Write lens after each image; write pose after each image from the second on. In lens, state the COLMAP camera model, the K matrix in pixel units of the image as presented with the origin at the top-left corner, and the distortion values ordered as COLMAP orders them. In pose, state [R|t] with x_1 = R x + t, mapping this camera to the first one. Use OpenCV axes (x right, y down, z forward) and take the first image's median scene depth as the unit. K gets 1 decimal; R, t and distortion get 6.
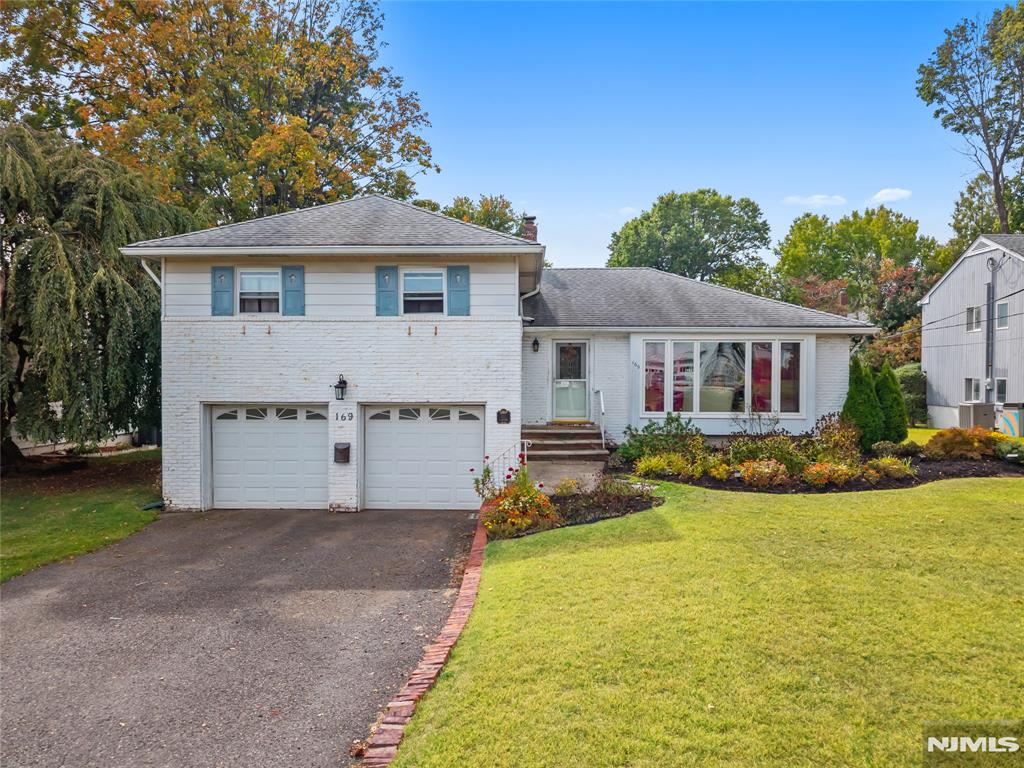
lens RADIAL K [[683.5, 0, 514.4], [0, 683.5, 377.0], [0, 0, 1]] dist [0.007200, -0.003634]
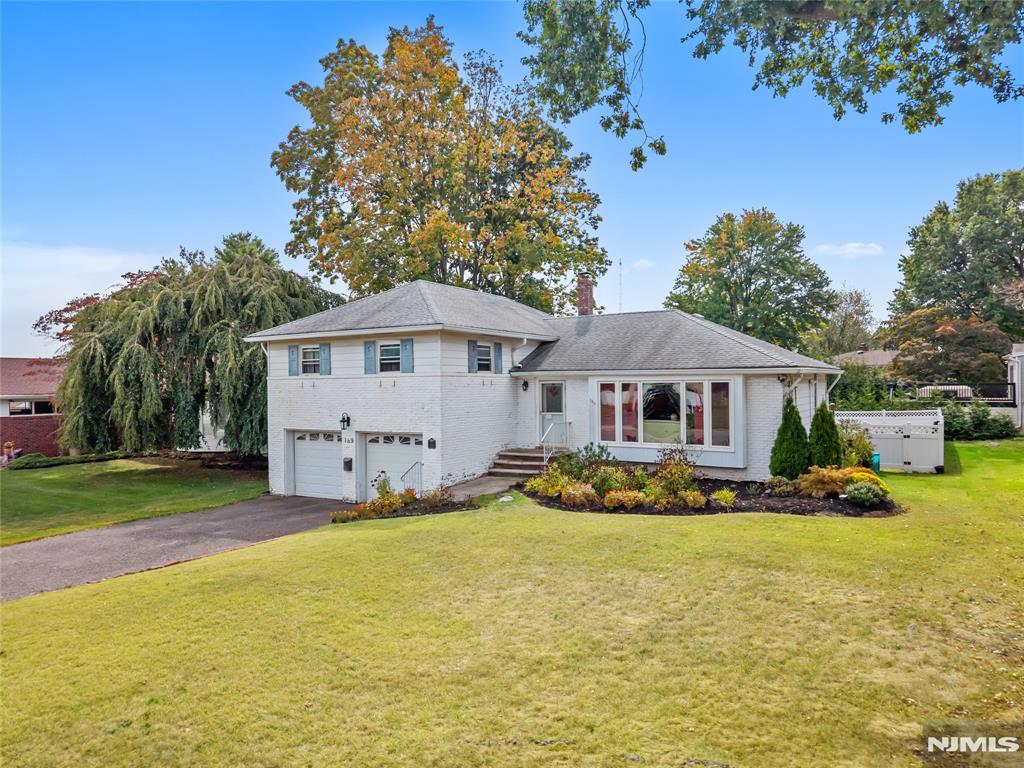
lens RADIAL K [[683.5, 0, 514.4], [0, 683.5, 377.0], [0, 0, 1]] dist [0.007200, -0.003634]
pose [[0.873490, -0.016598, -0.486559, 0.811186], [0.009308, 0.999805, -0.017397, -0.053248], [0.486753, 0.010667, 0.873475, -0.154101]]
